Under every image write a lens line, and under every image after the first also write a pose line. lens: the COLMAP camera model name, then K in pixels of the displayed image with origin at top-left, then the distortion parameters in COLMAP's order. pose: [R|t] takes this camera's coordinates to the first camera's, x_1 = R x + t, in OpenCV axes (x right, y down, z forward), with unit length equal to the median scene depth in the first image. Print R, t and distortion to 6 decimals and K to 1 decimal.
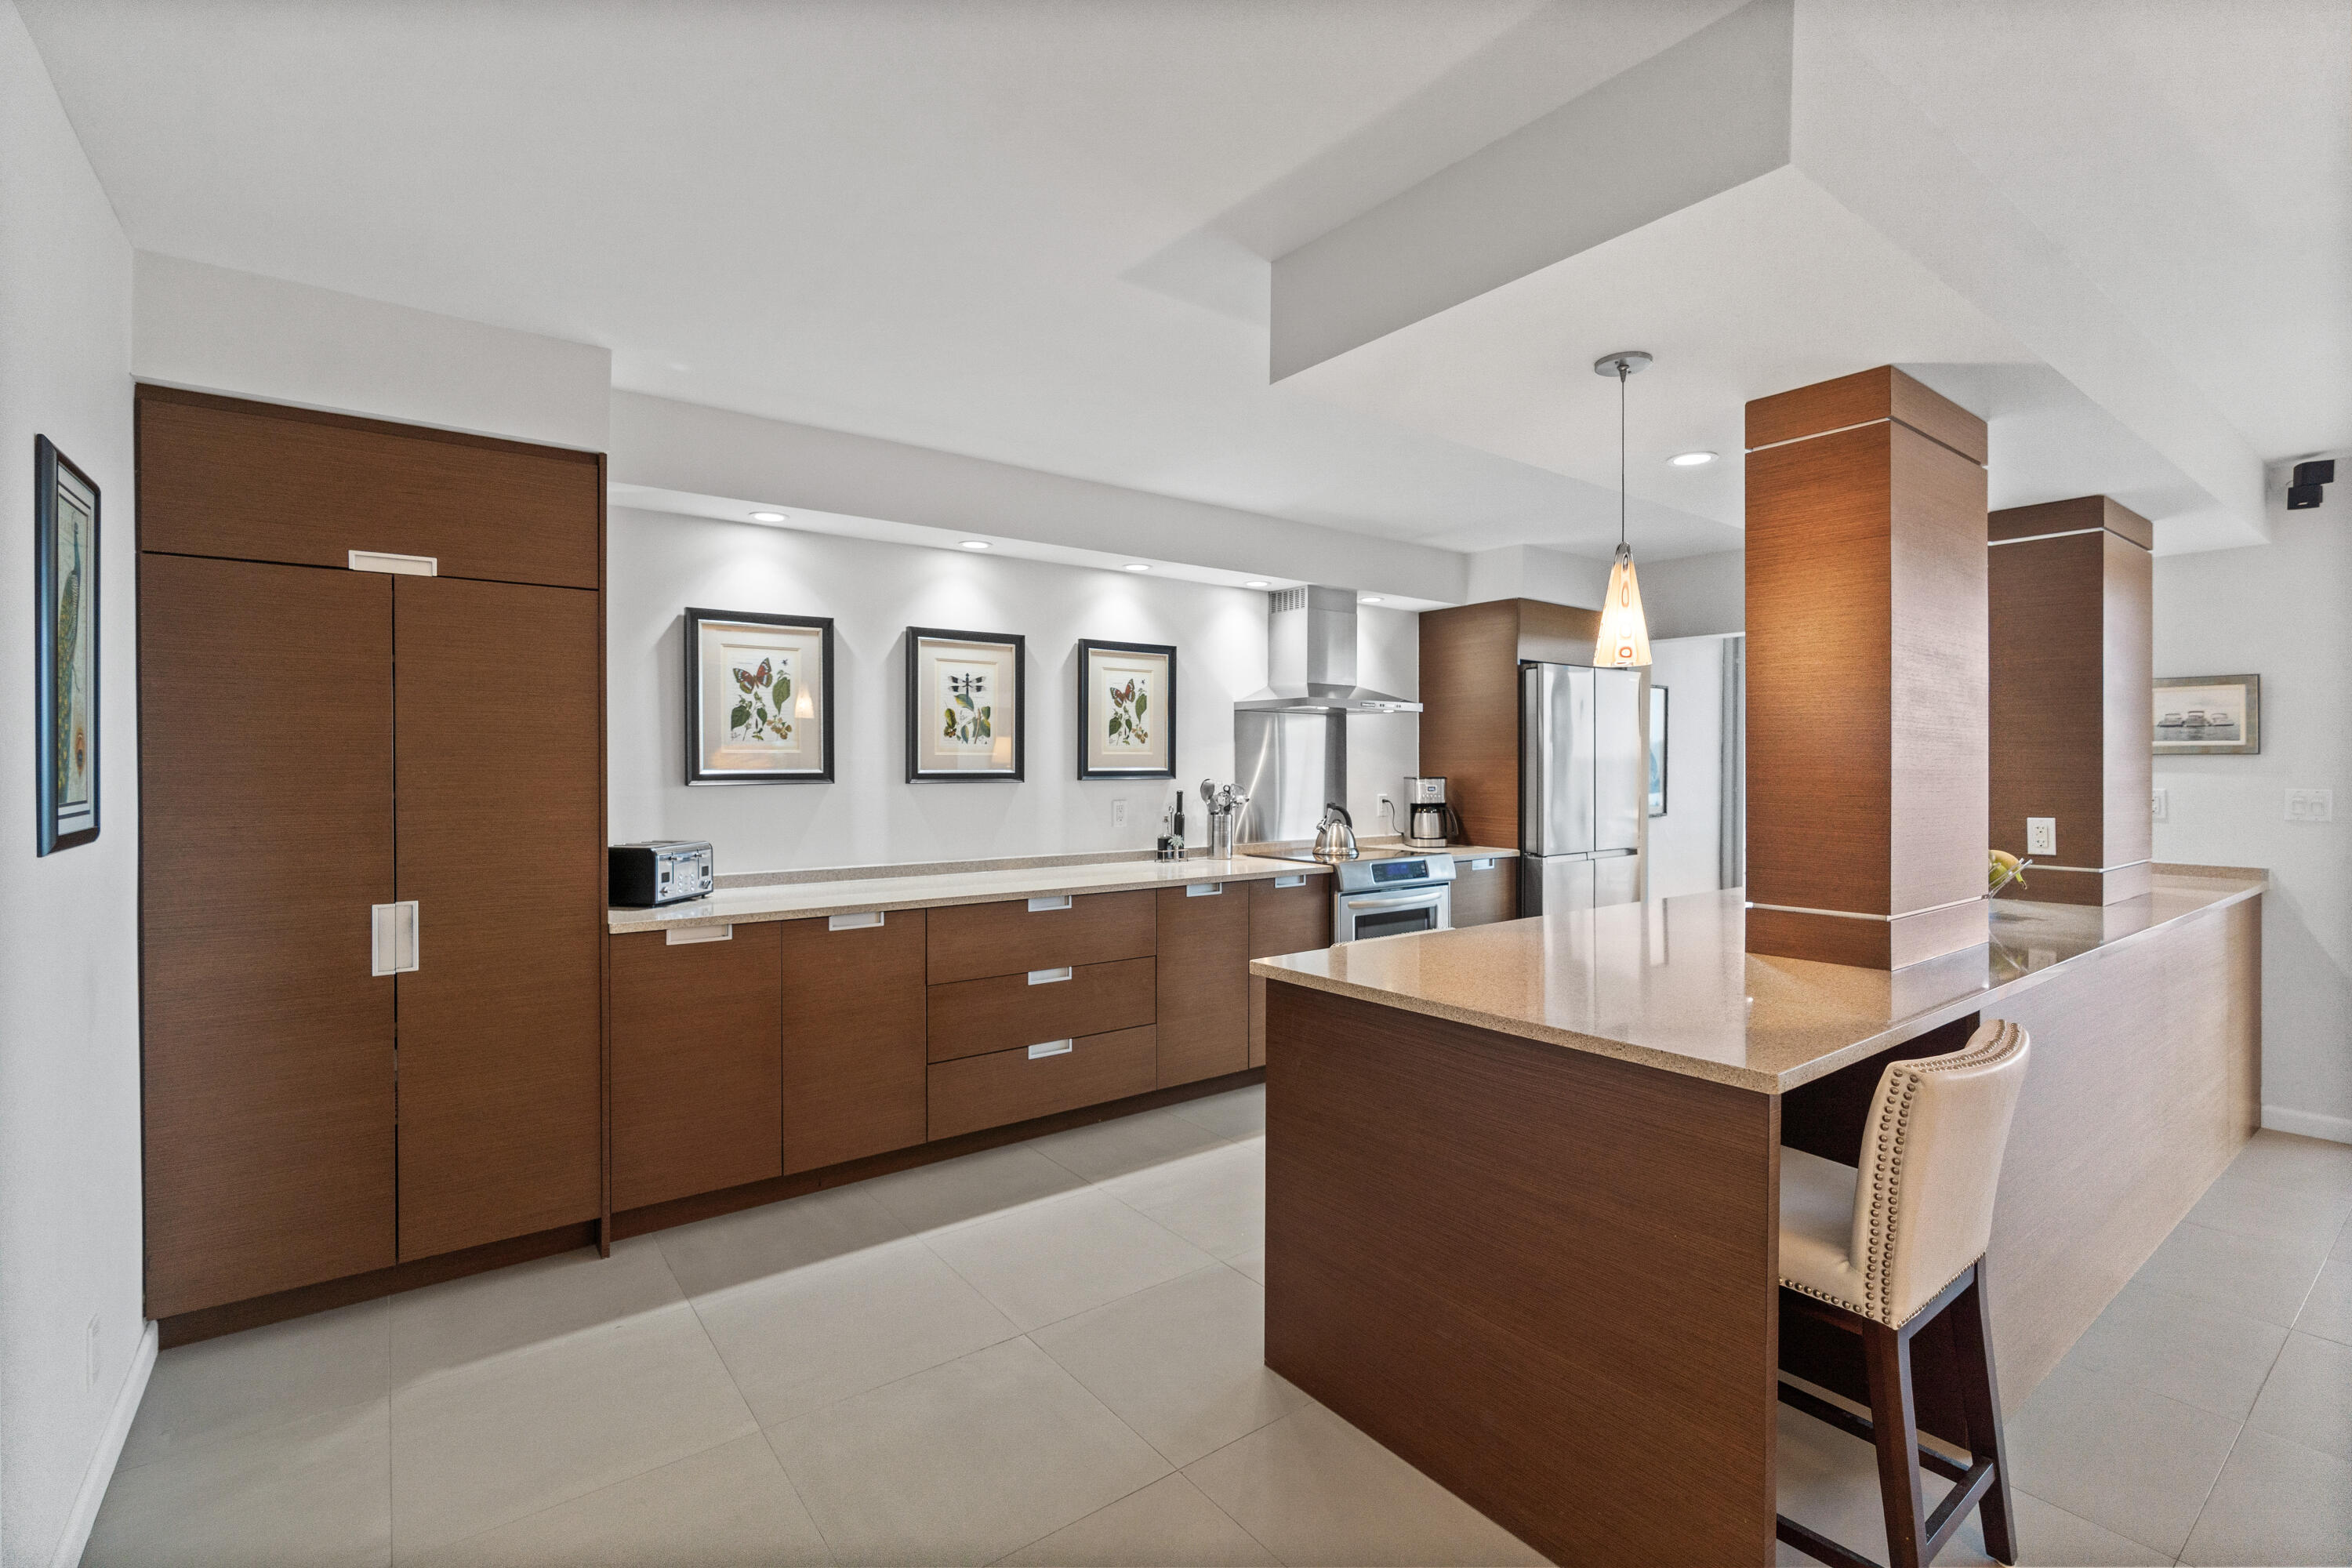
lens RADIAL K [[1064.9, 0, 1177.3], [0, 1064.9, 770.9], [0, 0, 1]] dist [-0.003575, 0.000534]
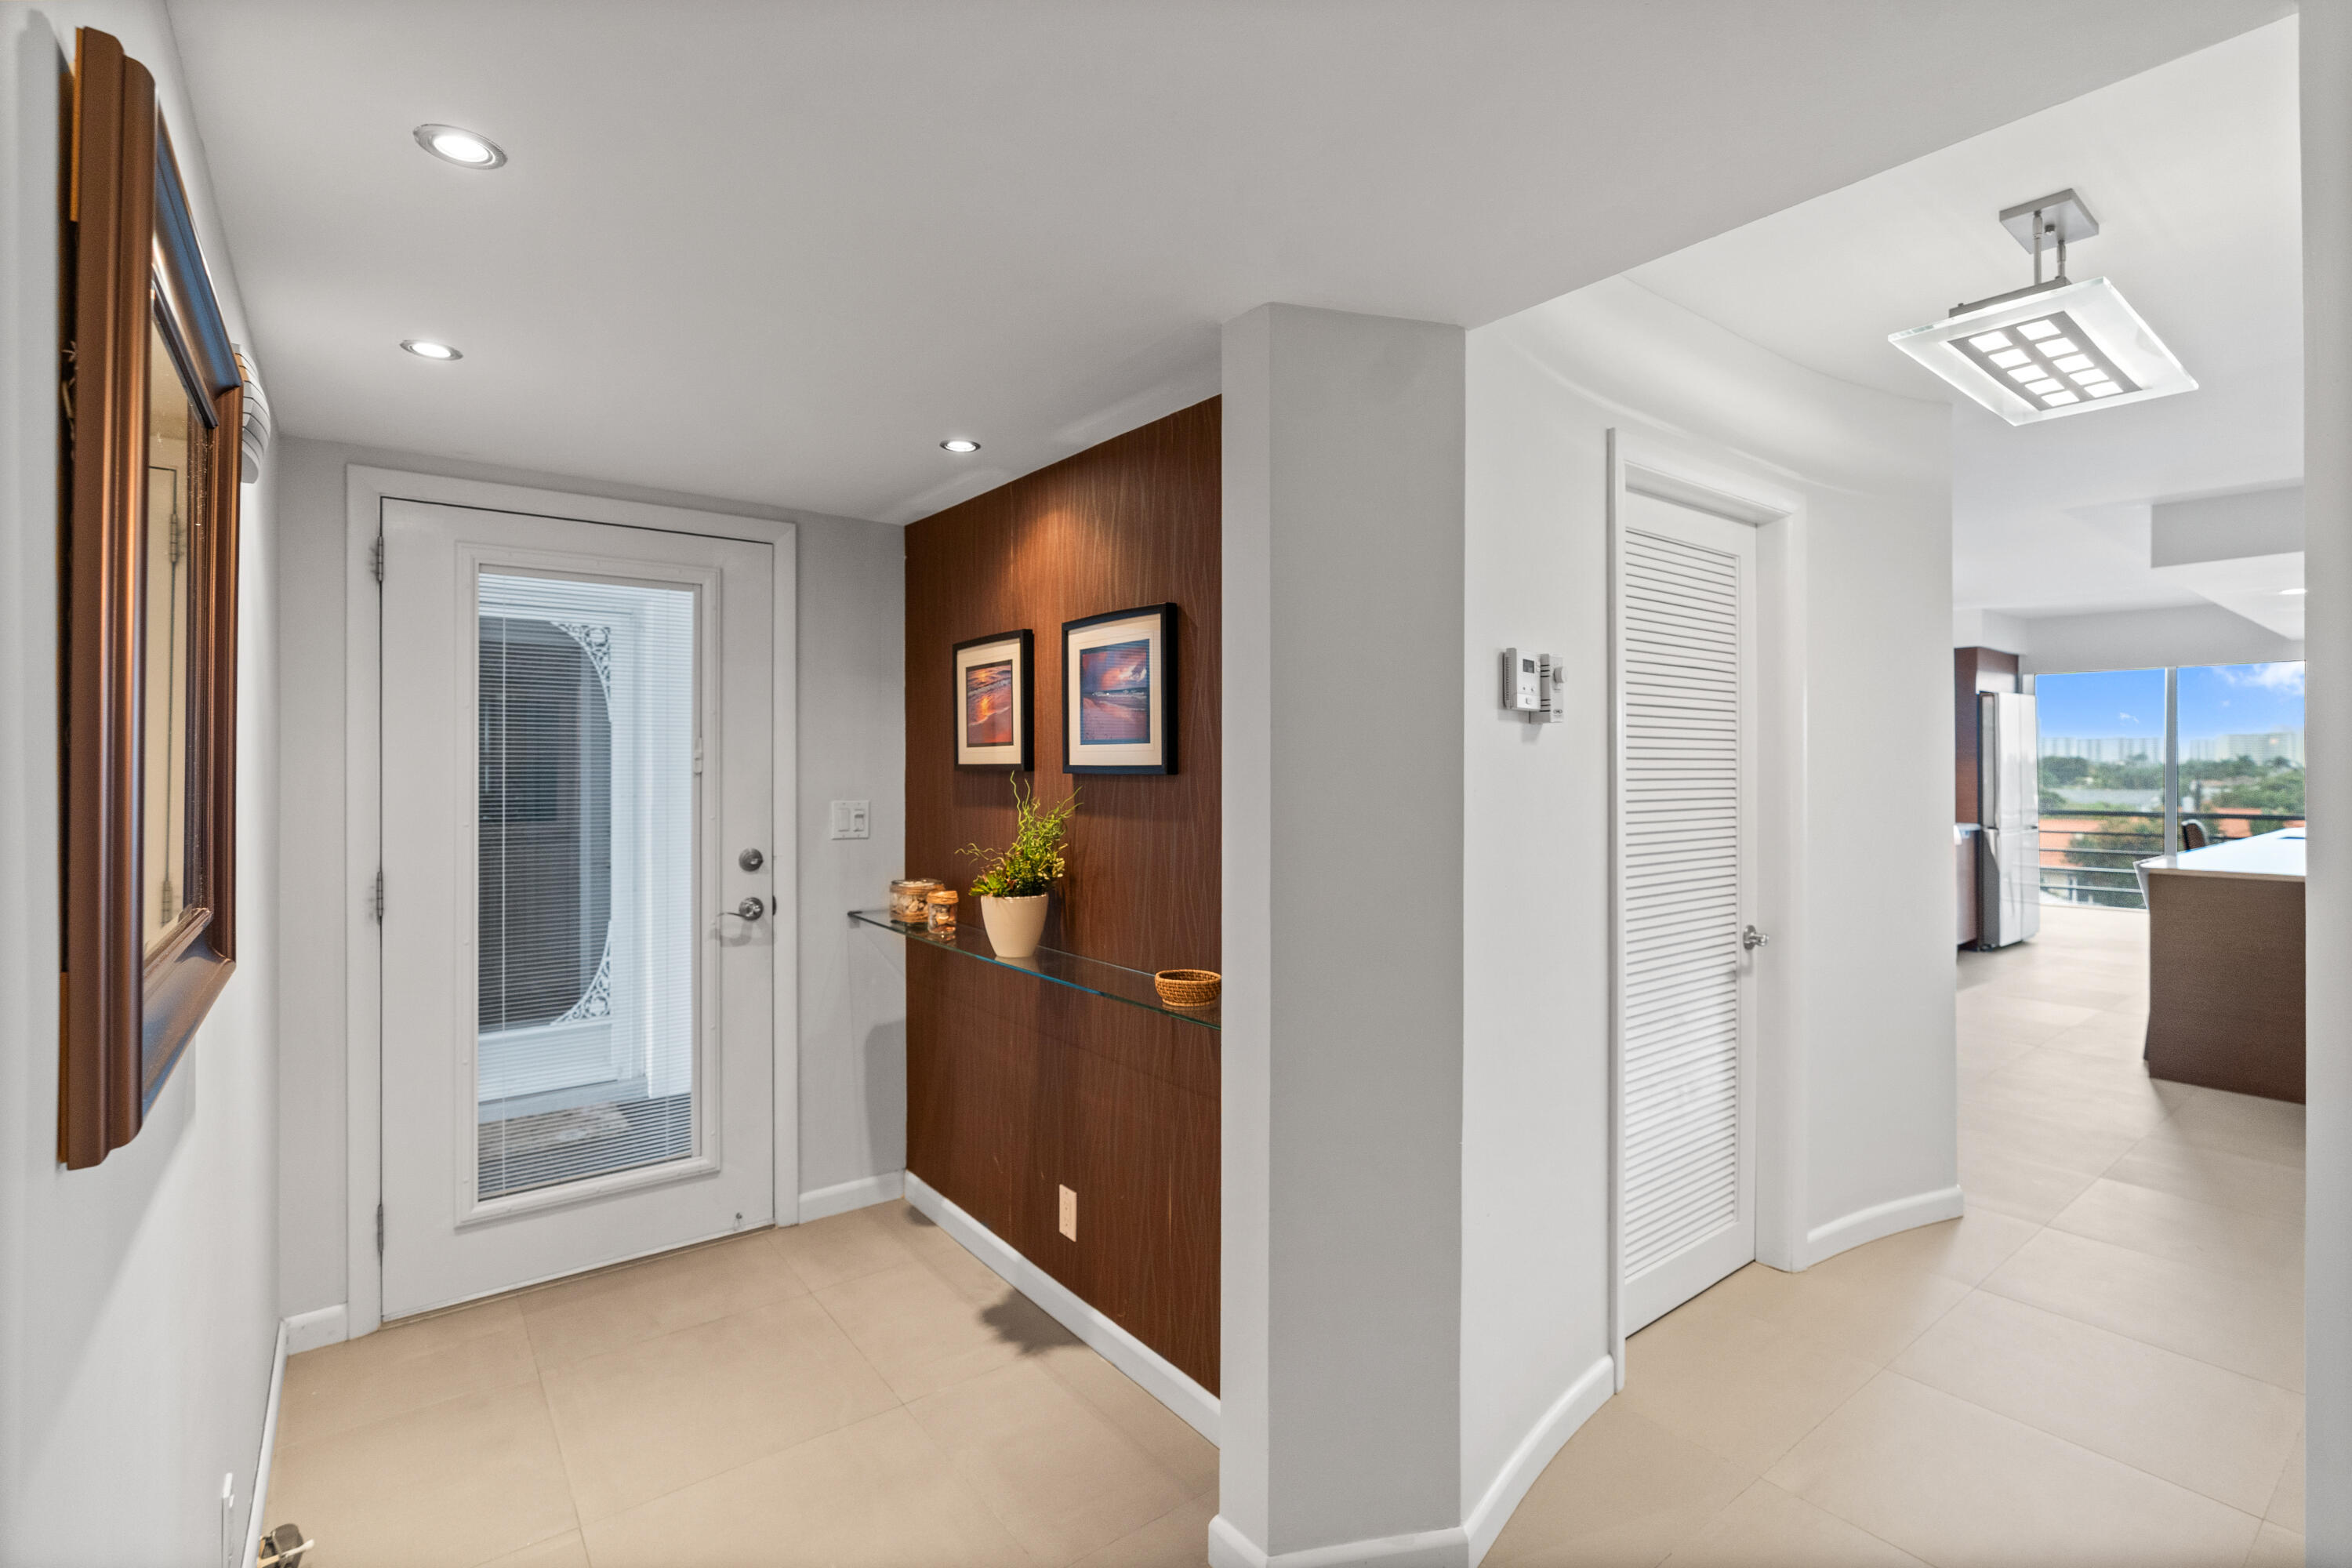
lens RADIAL K [[1058.9, 0, 1172.3], [0, 1058.9, 758.7], [0, 0, 1]] dist [-0.002046, 0.000146]
pose [[1.000000, 0.000415, 0.000502, -0.943122], [-0.000410, 0.999961, -0.008785, -0.000538], [-0.000505, 0.008785, 0.999961, -0.514291]]
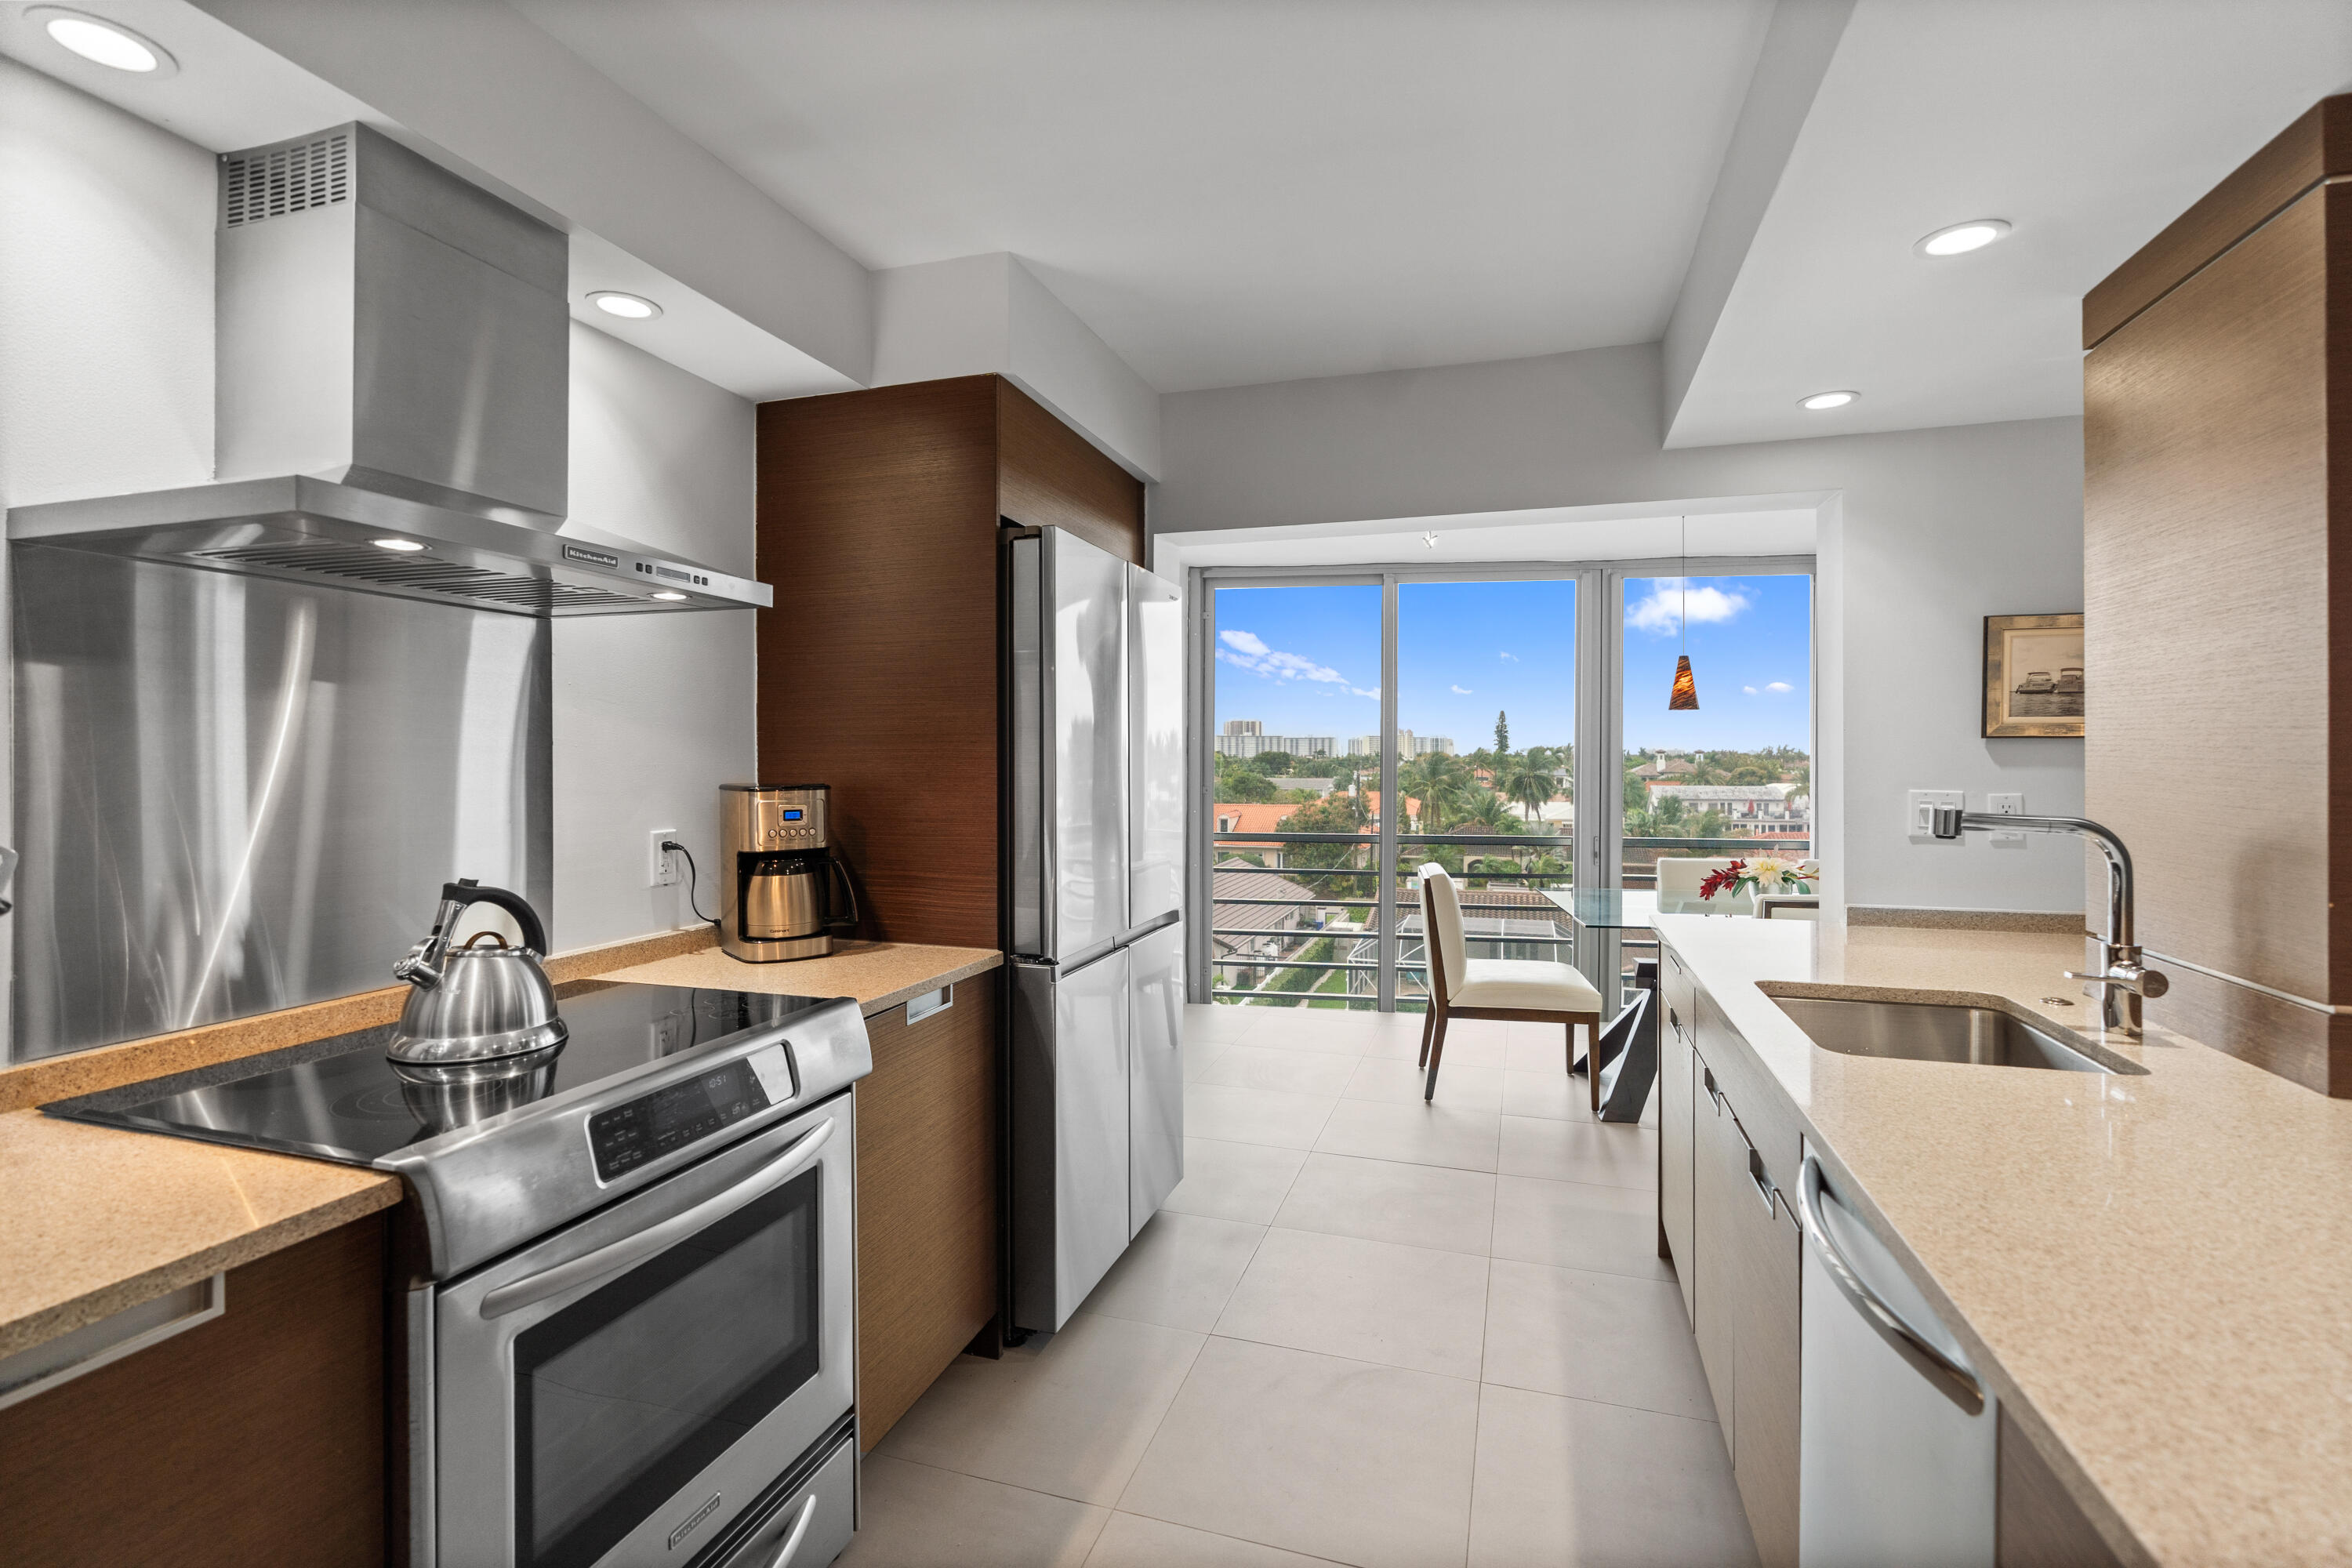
lens RADIAL K [[1064.9, 0, 1177.3], [0, 1064.9, 770.9], [0, 0, 1]] dist [-0.003575, 0.000534]
pose [[0.820796, -0.008481, 0.571159, 0.163597], [0.004583, 0.999955, 0.008262, -0.003532], [-0.571203, -0.004164, 0.820798, 0.746222]]
